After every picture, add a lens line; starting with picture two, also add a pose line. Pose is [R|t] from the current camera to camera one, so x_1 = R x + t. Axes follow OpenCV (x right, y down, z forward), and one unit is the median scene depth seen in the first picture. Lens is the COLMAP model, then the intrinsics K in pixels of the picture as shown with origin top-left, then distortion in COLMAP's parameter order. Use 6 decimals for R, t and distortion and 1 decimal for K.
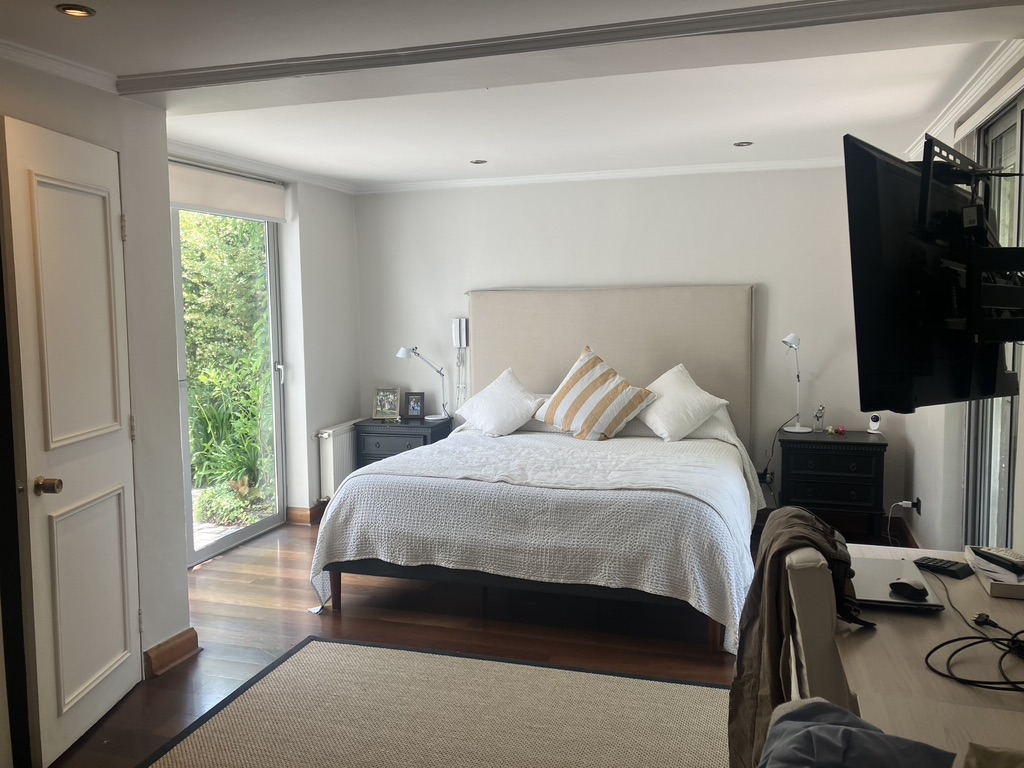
lens RADIAL K [[847.0, 0, 515.7], [0, 847.0, 382.4], [0, 0, 1]] dist [0.068268, -0.094229]
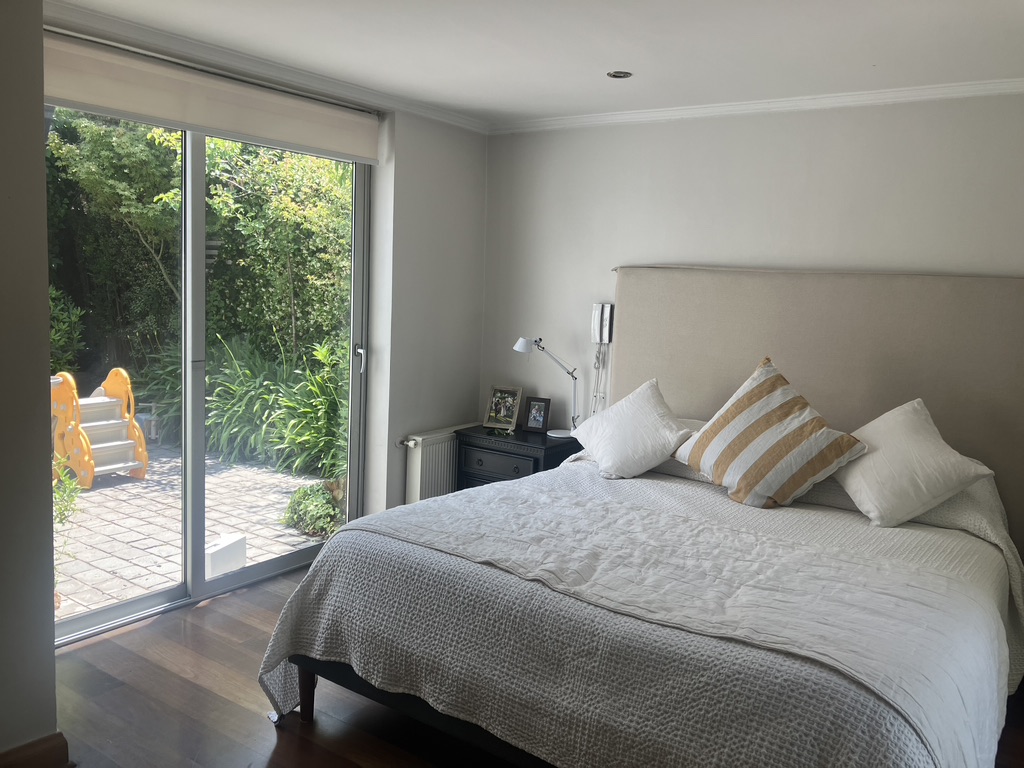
lens RADIAL K [[865.6, 0, 512.0], [0, 865.6, 384.0], [0, 0, 1]] dist [0.046465, -0.091951]
pose [[0.951876, 0.091800, -0.292411, 0.096069], [-0.084862, 0.995729, 0.036354, -0.030864], [0.294499, -0.009790, 0.955602, 0.300743]]
